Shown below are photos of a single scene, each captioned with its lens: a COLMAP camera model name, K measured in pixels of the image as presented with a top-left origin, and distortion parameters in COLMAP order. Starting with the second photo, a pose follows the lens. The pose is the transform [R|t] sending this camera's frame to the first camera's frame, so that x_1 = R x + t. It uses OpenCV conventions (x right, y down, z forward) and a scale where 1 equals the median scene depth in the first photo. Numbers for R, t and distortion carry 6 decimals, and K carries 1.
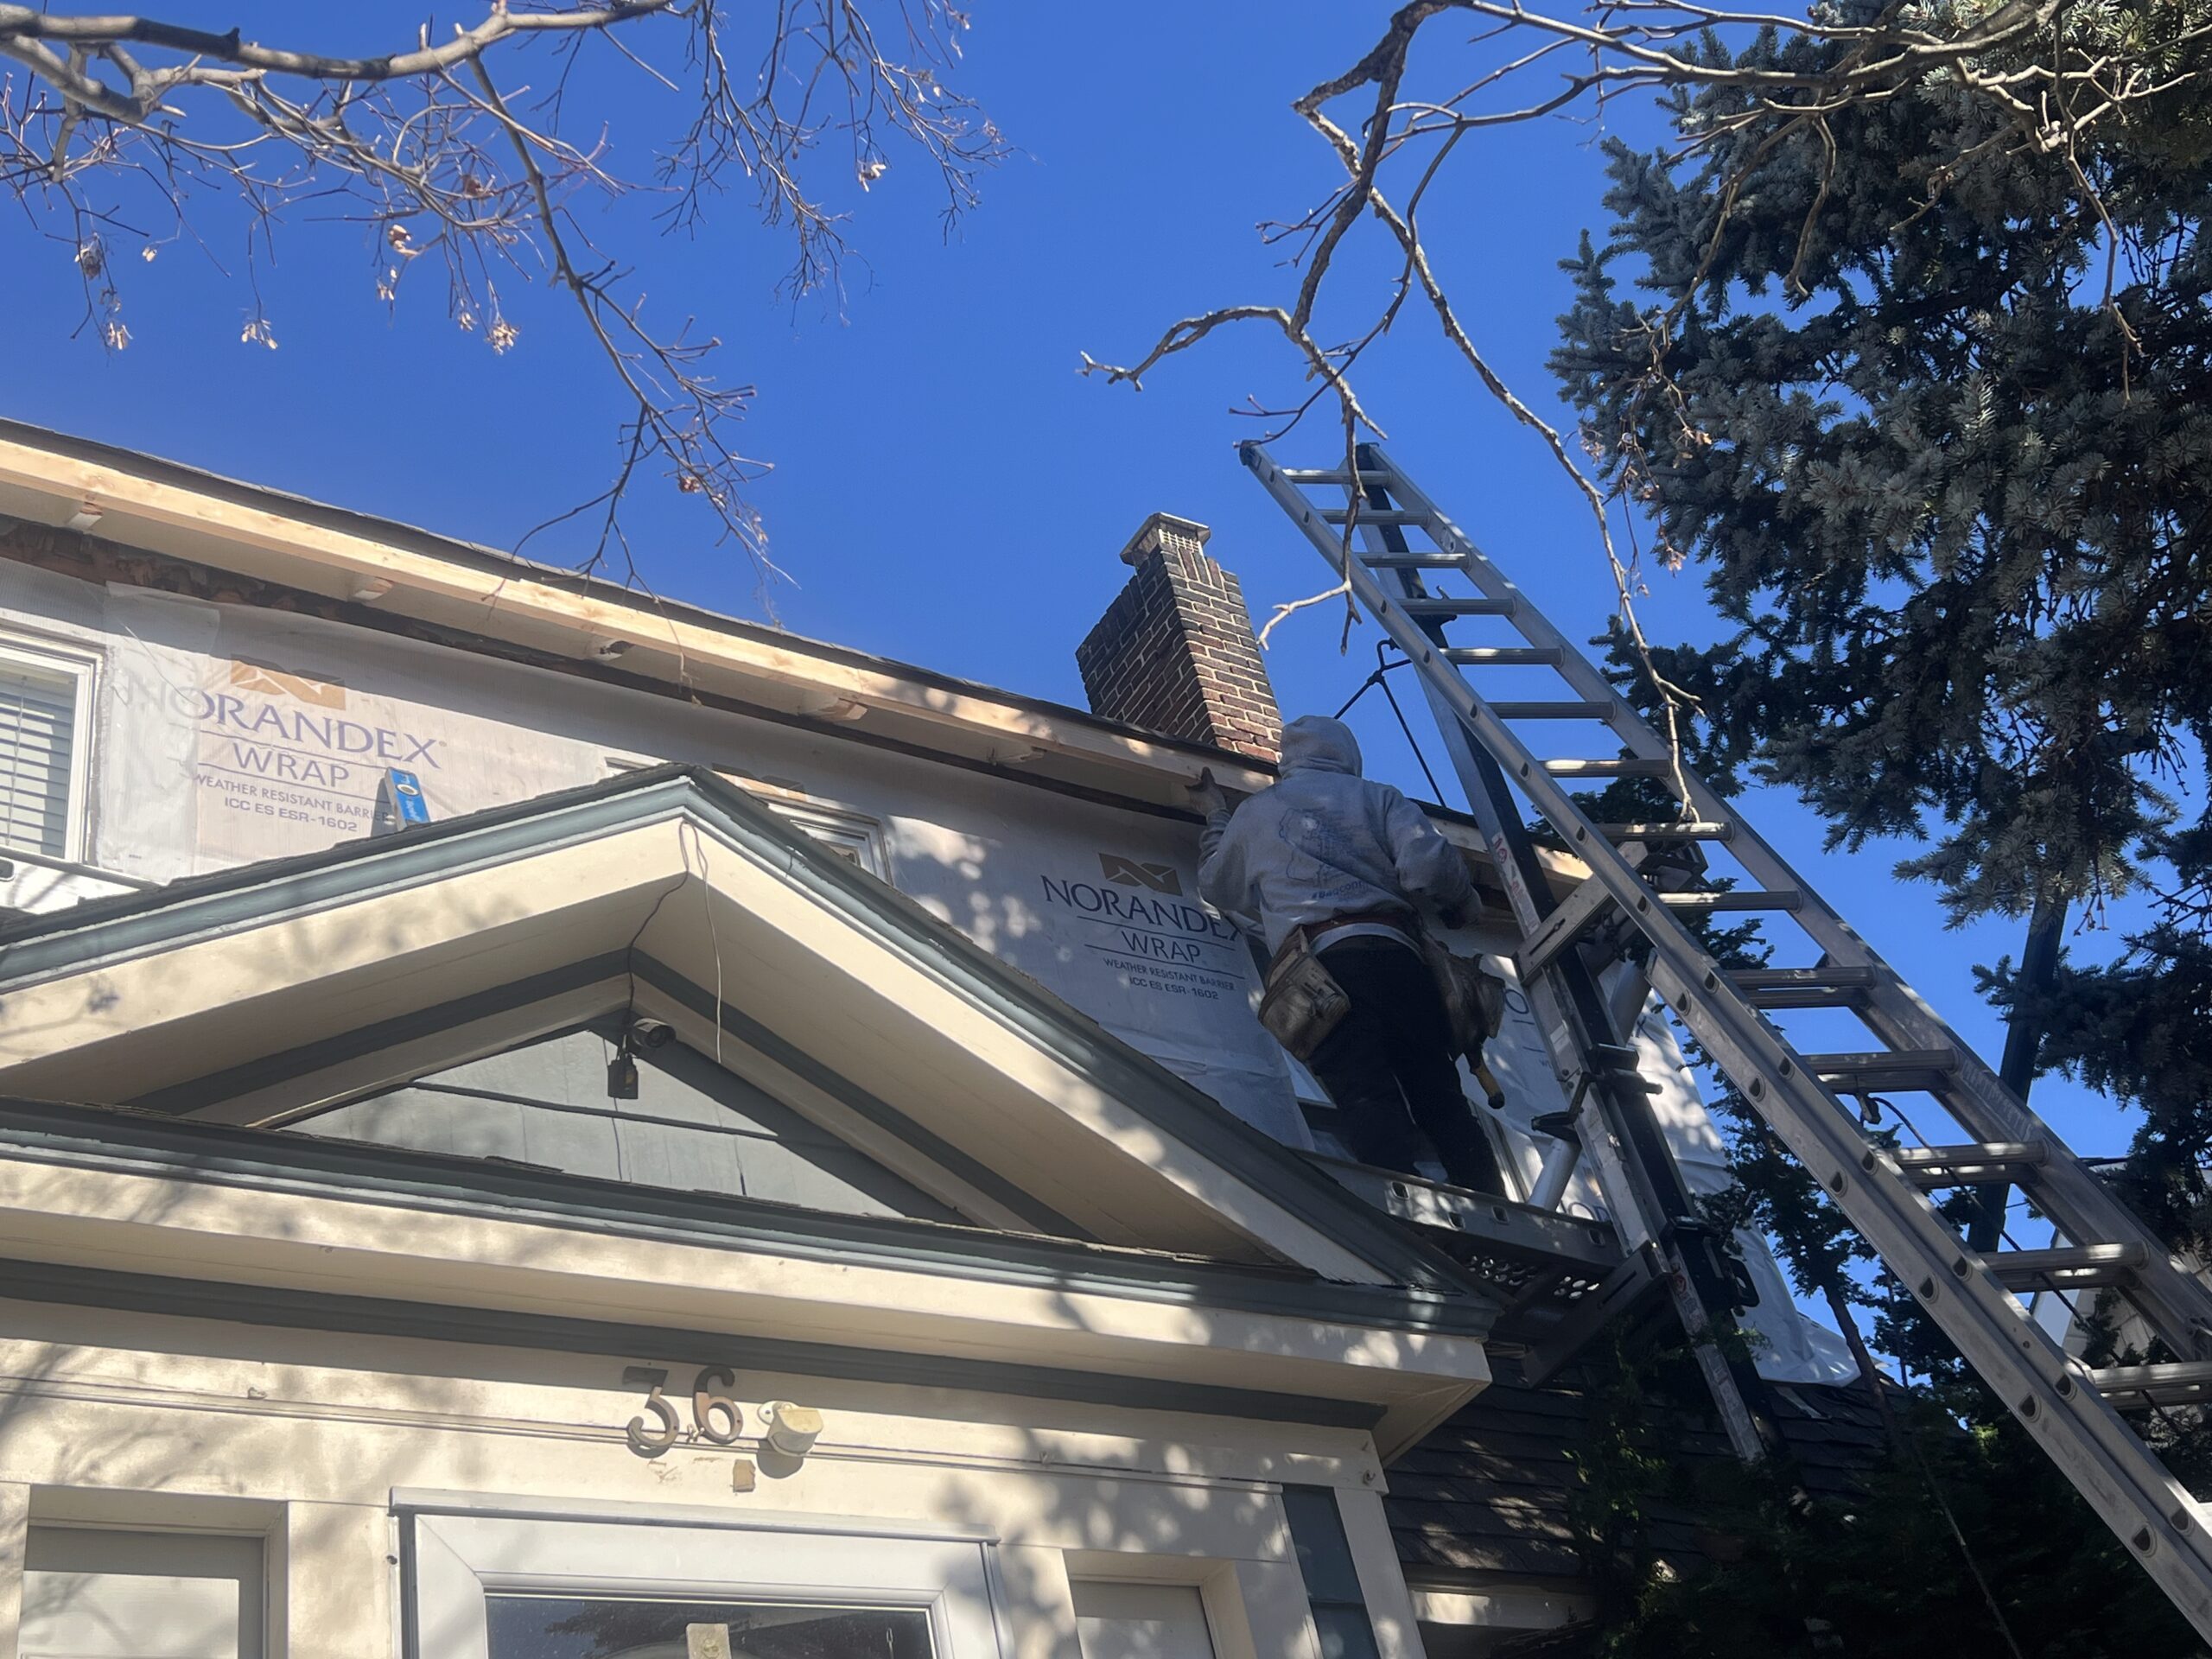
lens RADIAL K [[2423.7, 0, 1106.0], [0, 2423.7, 829.5], [0, 0, 1]] dist [0.076612, -0.173283]
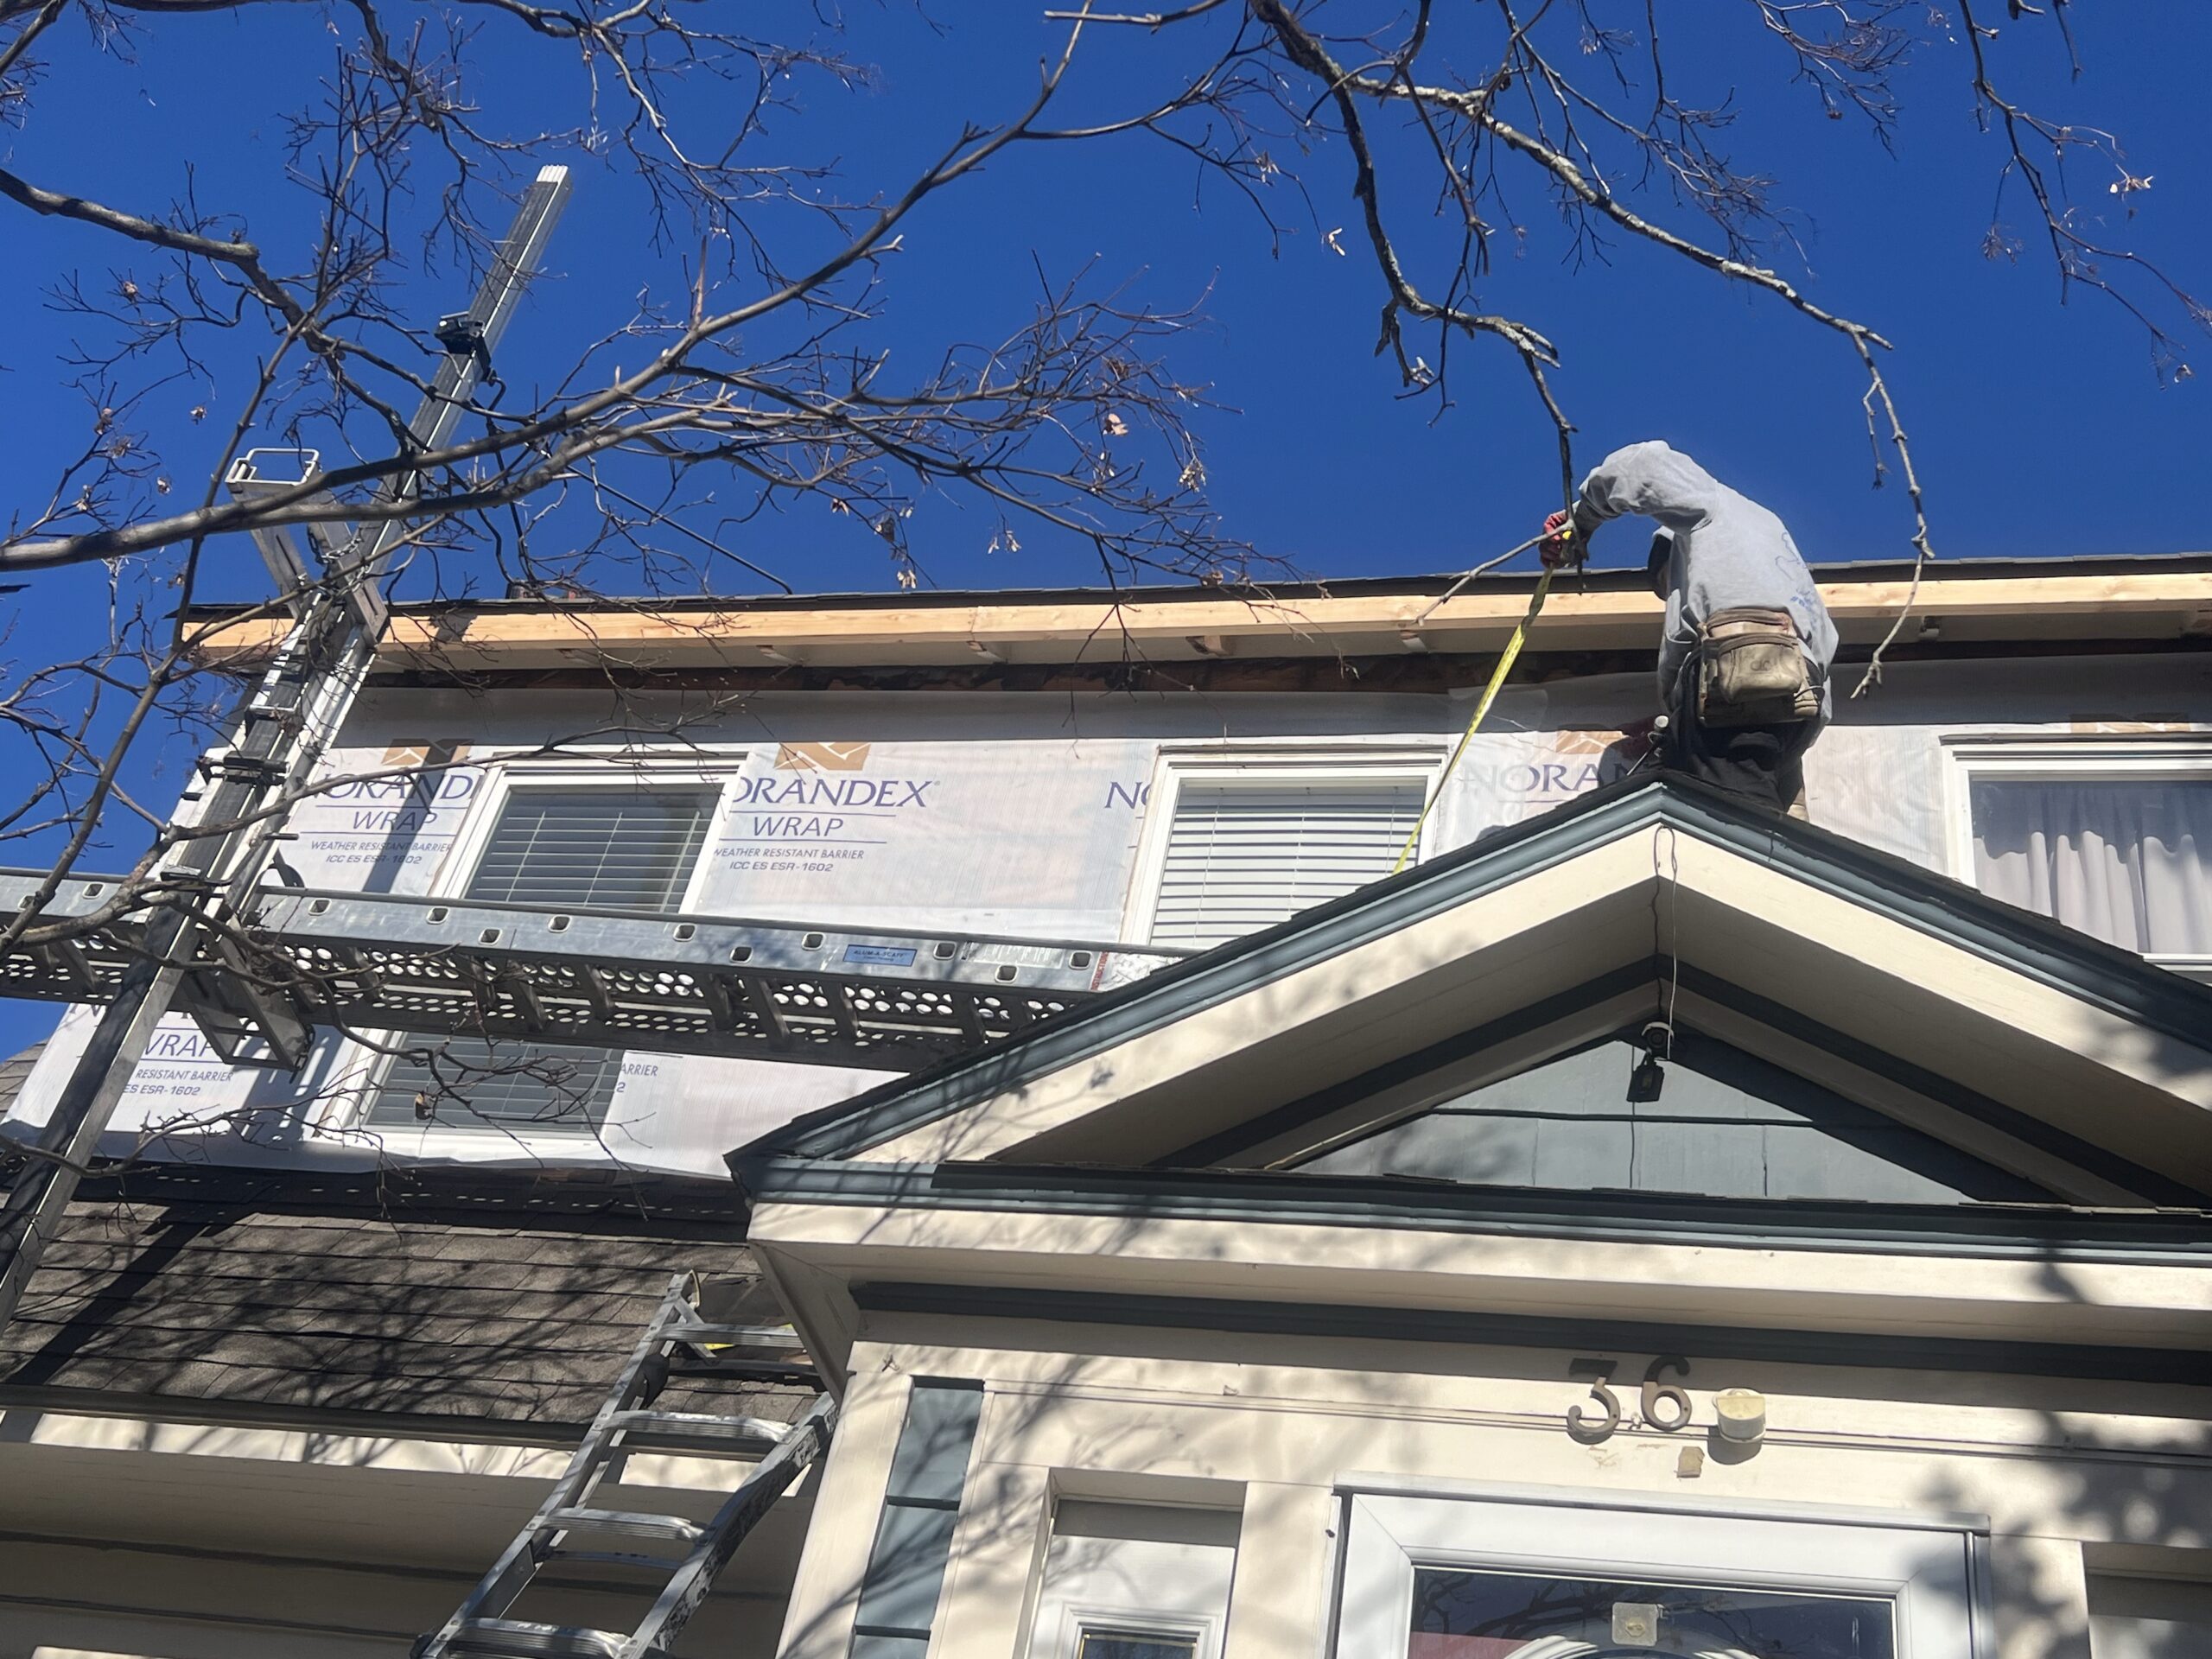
lens RADIAL K [[2423.7, 0, 1106.0], [0, 2423.7, 829.5], [0, 0, 1]] dist [0.076612, -0.173283]
pose [[0.686464, -0.189738, -0.701974, 0.452605], [0.186526, 0.979004, -0.082212, 0.045395], [0.702834, -0.074501, 0.707442, 0.129618]]
